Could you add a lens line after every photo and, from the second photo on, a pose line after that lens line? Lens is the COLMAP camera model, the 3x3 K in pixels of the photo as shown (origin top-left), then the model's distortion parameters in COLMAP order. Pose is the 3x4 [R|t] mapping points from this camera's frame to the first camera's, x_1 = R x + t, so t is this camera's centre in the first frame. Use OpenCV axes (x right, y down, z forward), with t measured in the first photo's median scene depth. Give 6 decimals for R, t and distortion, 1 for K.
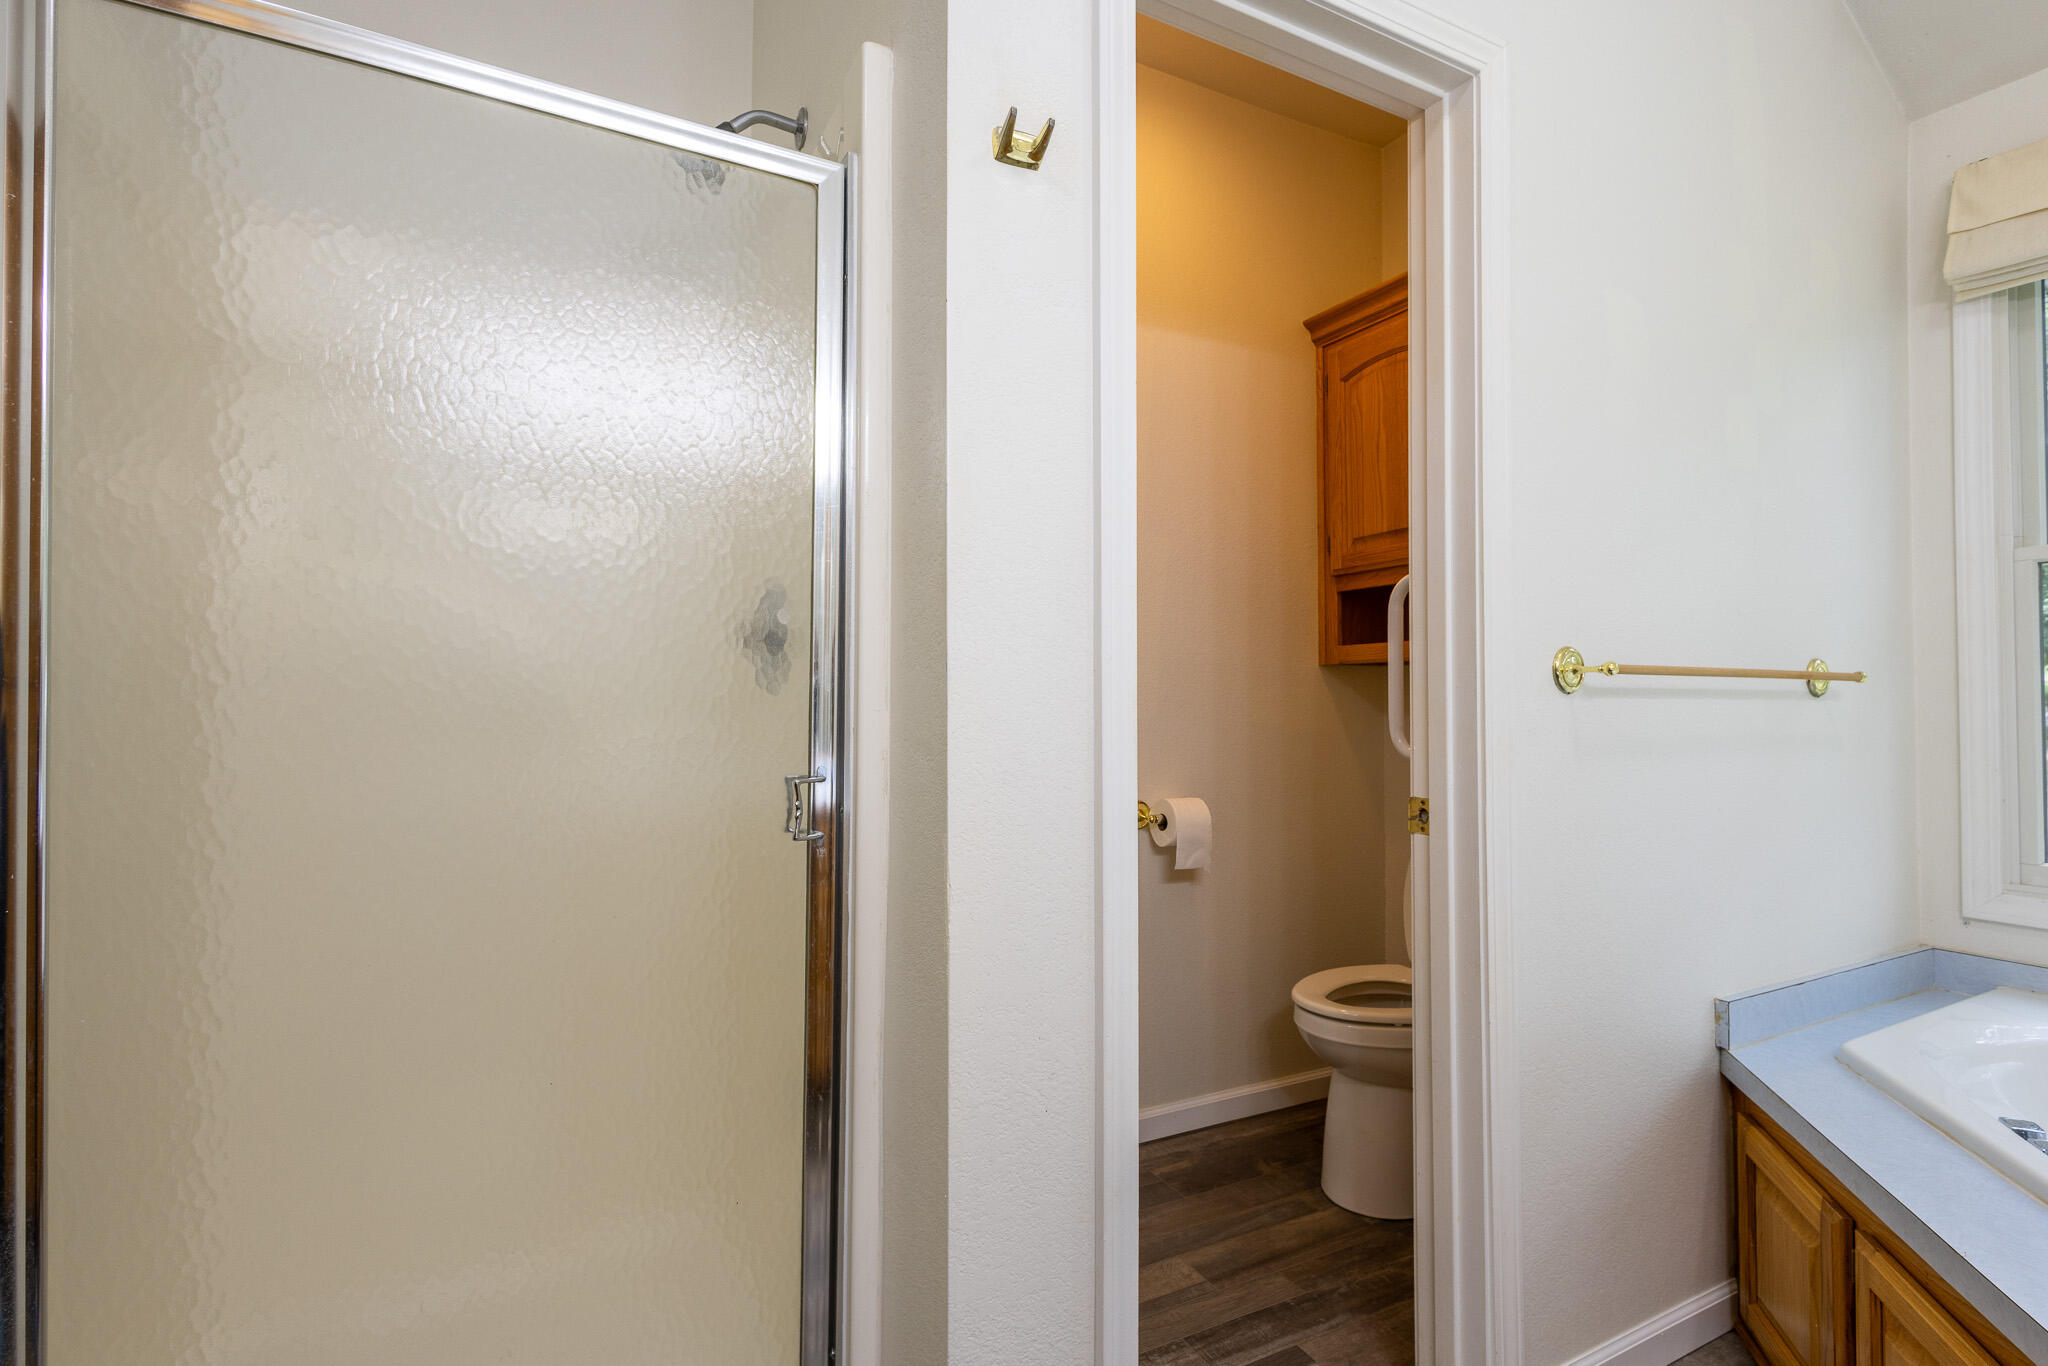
lens RADIAL K [[957.3, 0, 1030.8], [0, 957.3, 679.6], [0, 0, 1]] dist [0.009024, -0.000183]
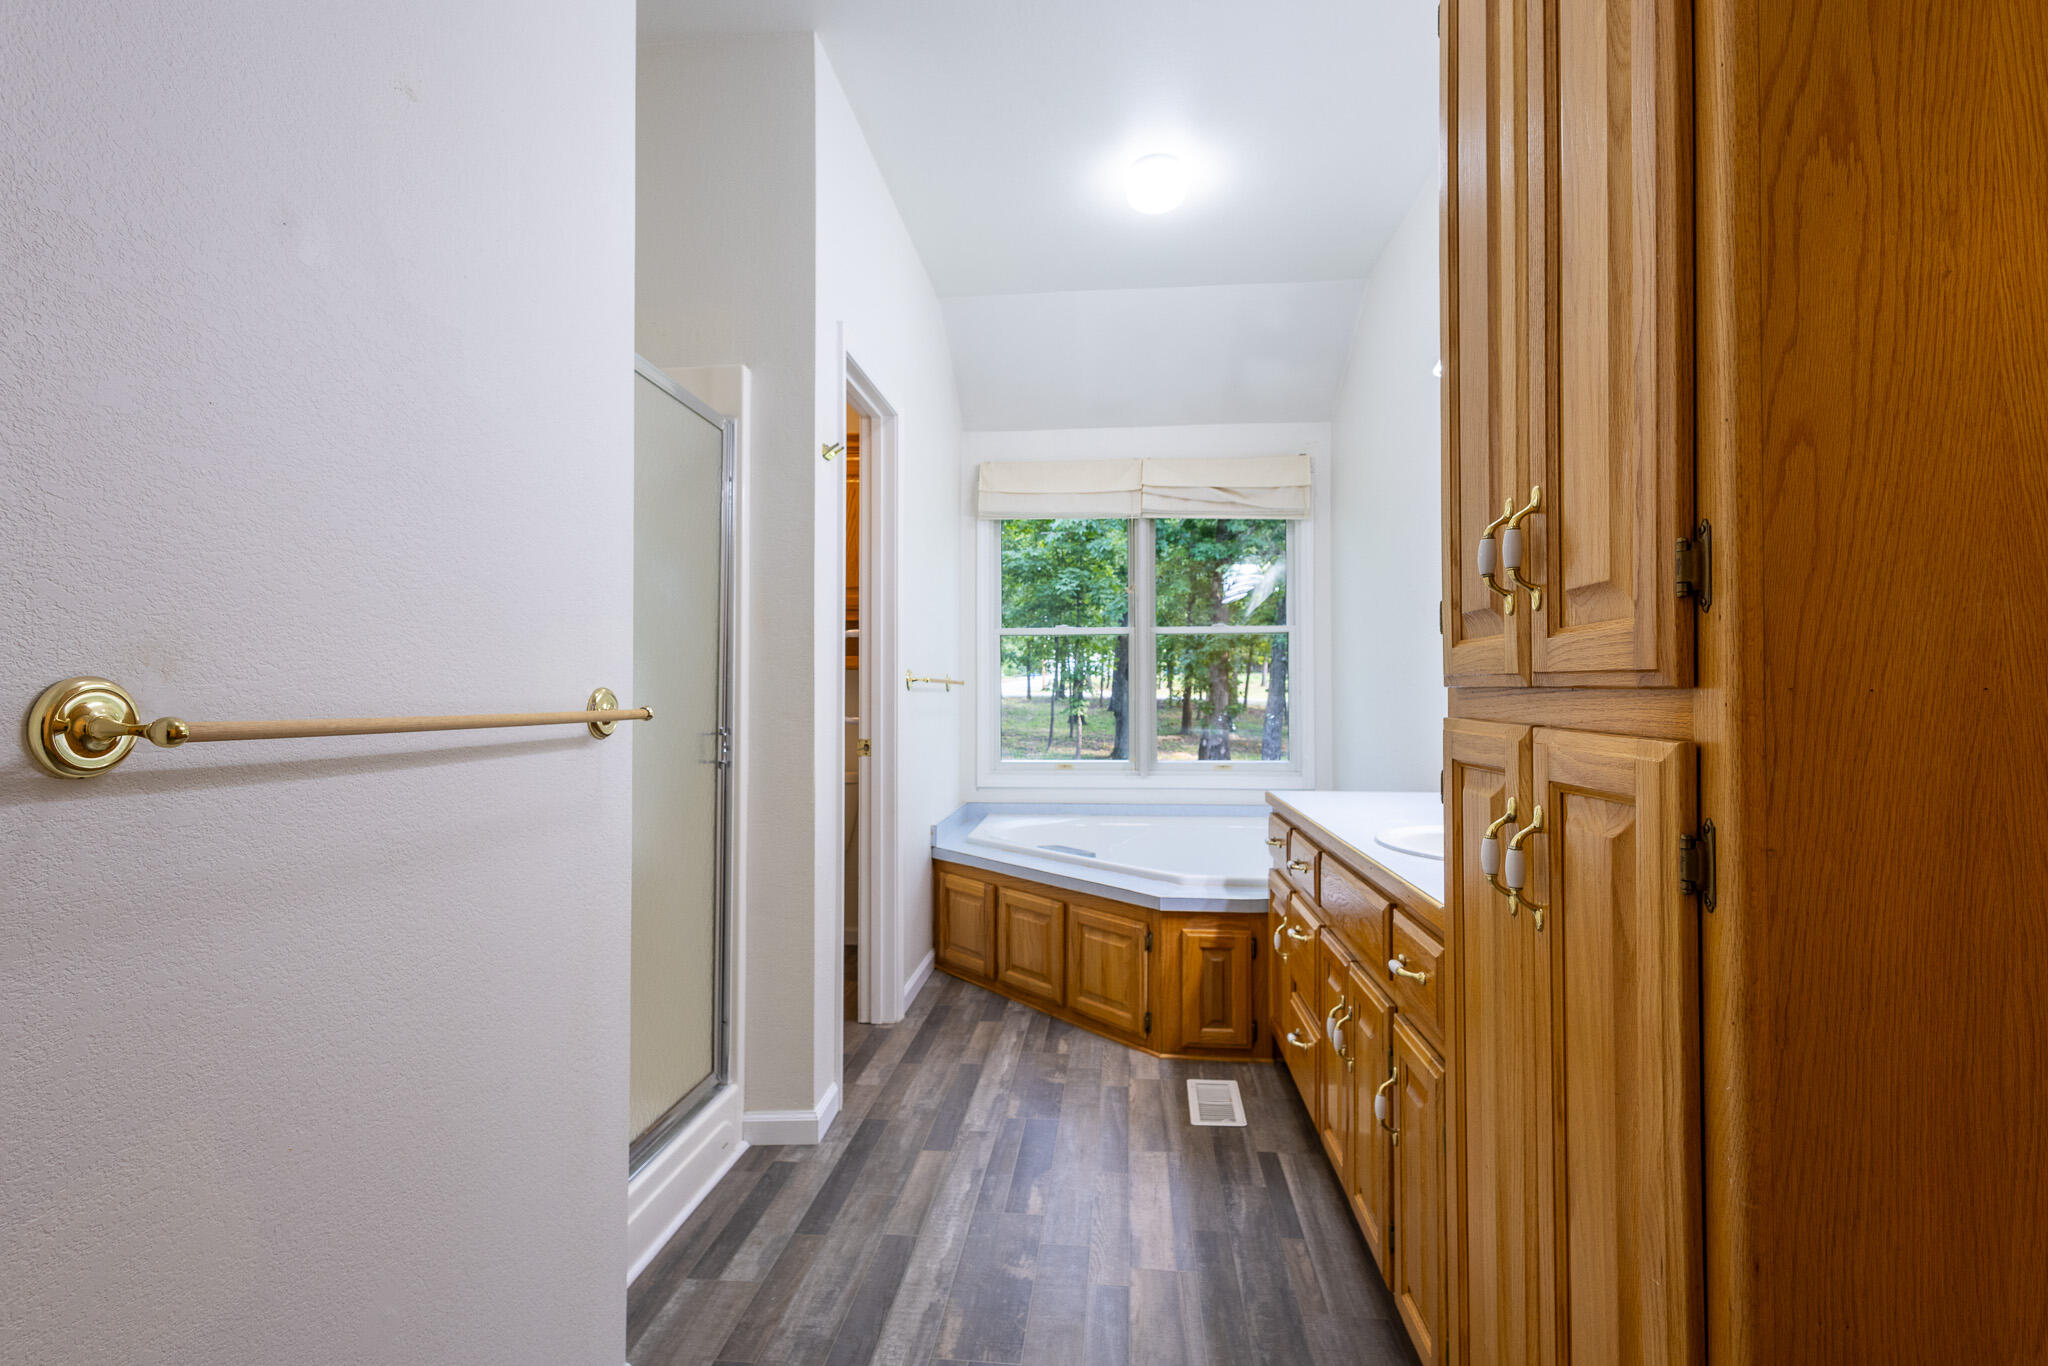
lens RADIAL K [[957.3, 0, 1030.8], [0, 957.3, 679.6], [0, 0, 1]] dist [0.009024, -0.000183]
pose [[0.546260, 0.007423, 0.837583, -1.036140], [-0.011747, 0.999930, -0.001201, -0.009596], [-0.837533, -0.009182, 0.546309, -0.412413]]
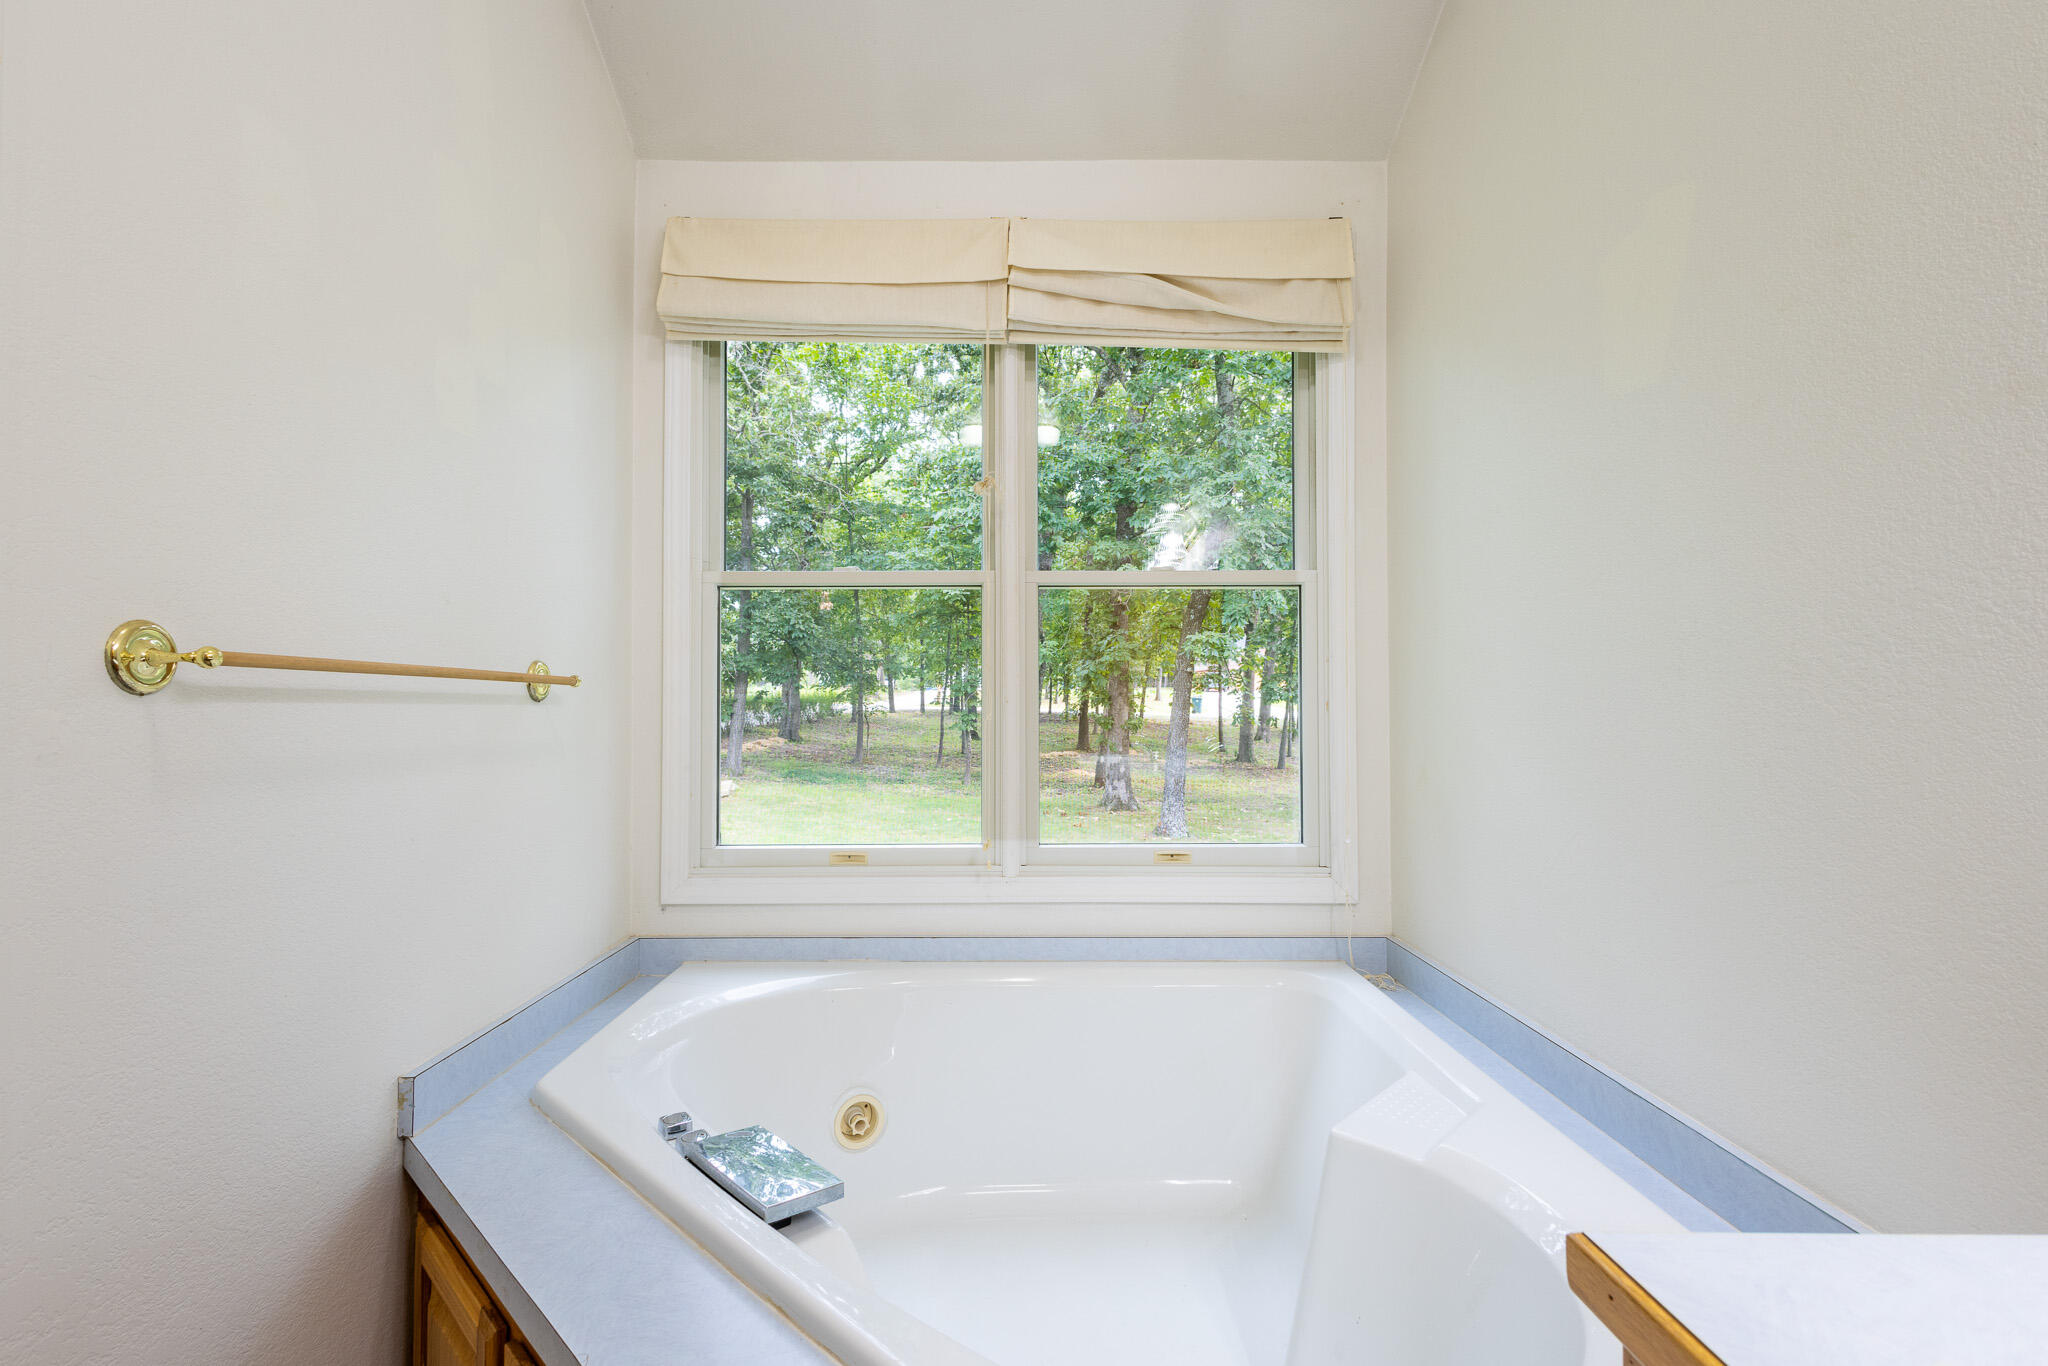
lens RADIAL K [[930.4, 0, 1024.0], [0, 930.4, 683.0], [0, 0, 1]] dist [0.007707, -0.000467]
pose [[0.460993, 0.019270, 0.887194, 0.254886], [-0.015336, 0.999788, -0.013747, 0.005626], [-0.887271, -0.007269, 0.461191, 0.181955]]
